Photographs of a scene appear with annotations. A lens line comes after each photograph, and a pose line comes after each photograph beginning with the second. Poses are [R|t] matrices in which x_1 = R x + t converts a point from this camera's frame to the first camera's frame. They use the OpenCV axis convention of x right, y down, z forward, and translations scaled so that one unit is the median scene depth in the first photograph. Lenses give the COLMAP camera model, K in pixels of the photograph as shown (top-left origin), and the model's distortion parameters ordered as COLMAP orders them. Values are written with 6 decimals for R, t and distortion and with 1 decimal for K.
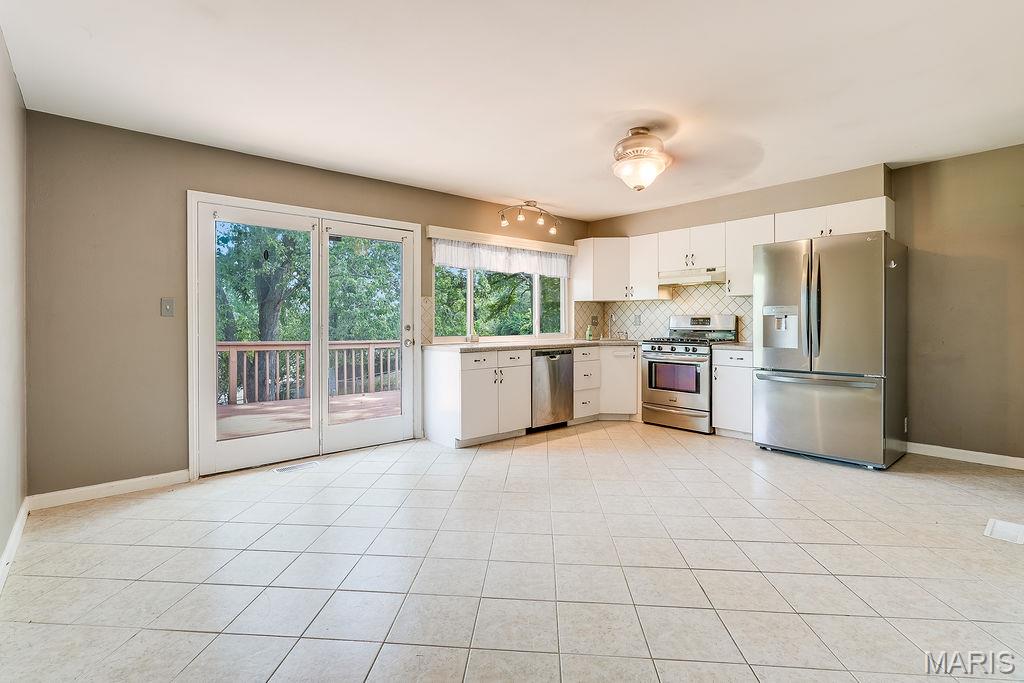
lens RADIAL K [[462.5, 0, 489.3], [0, 462.5, 327.0], [0, 0, 1]] dist [-0.004042, 0.000361]
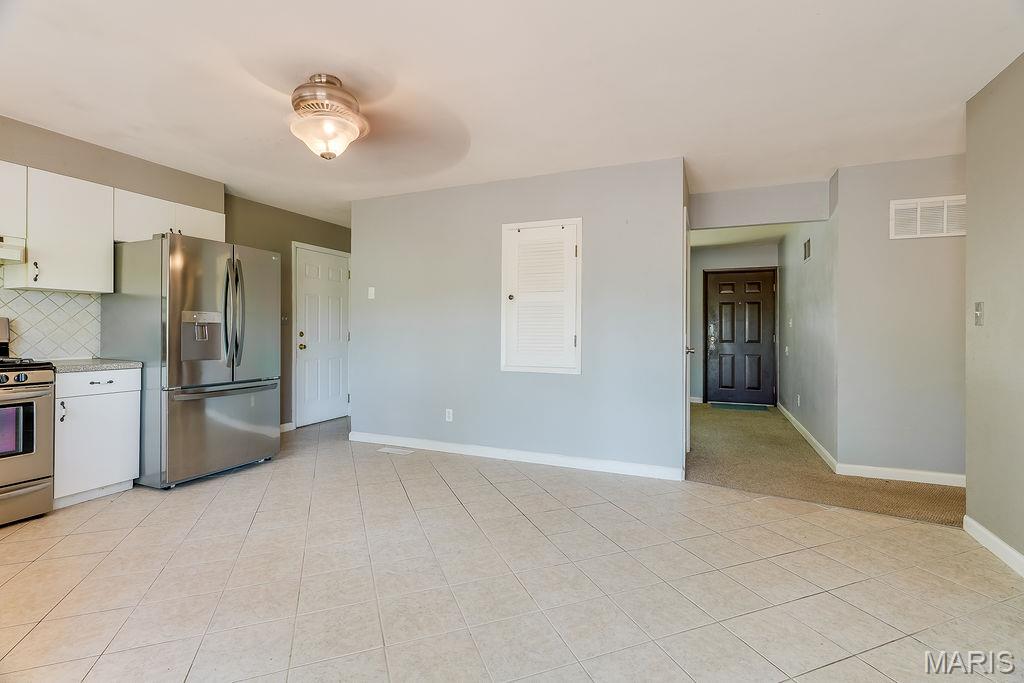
lens RADIAL K [[461.1, 0, 504.9], [0, 461.1, 332.1], [0, 0, 1]] dist [-0.003732, 0.001084]
pose [[-0.427031, -0.000179, 0.904237, -0.305812], [0.004537, 0.999987, 0.002341, -0.005346], [-0.904226, 0.005102, -0.427024, 0.664335]]
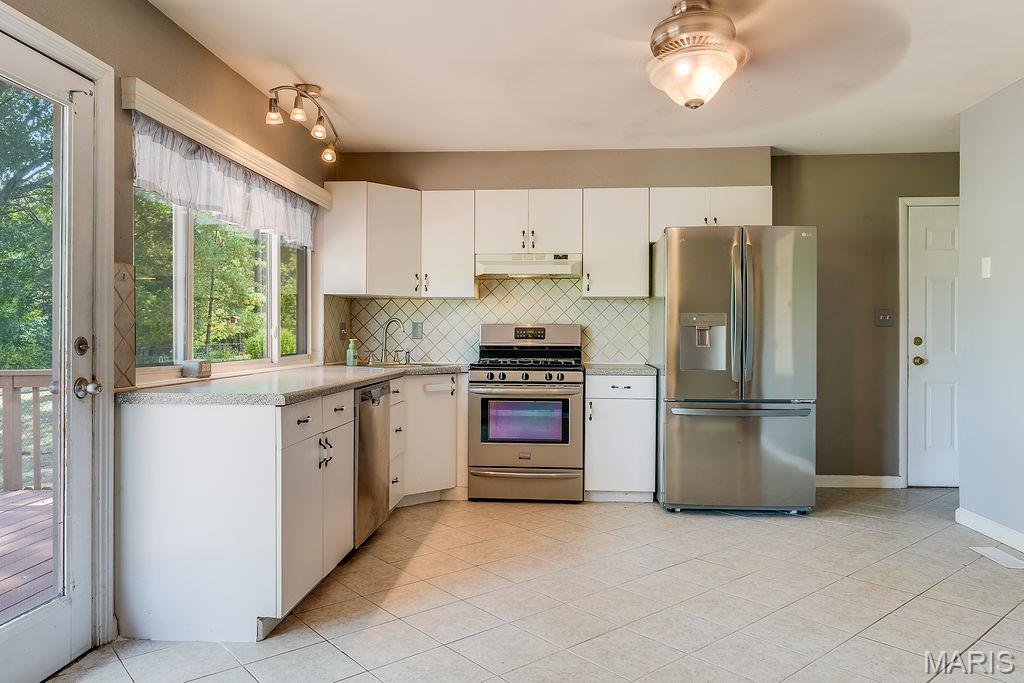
lens RADIAL K [[694.1, 0, 510.2], [0, 694.1, 342.5], [0, 0, 1]] dist [0.003746, 0.000599]
pose [[0.708278, -0.002255, 0.705930, -0.284071], [0.001630, 0.999997, 0.001558, -0.000886], [-0.705932, 0.000047, 0.708280, 0.334964]]
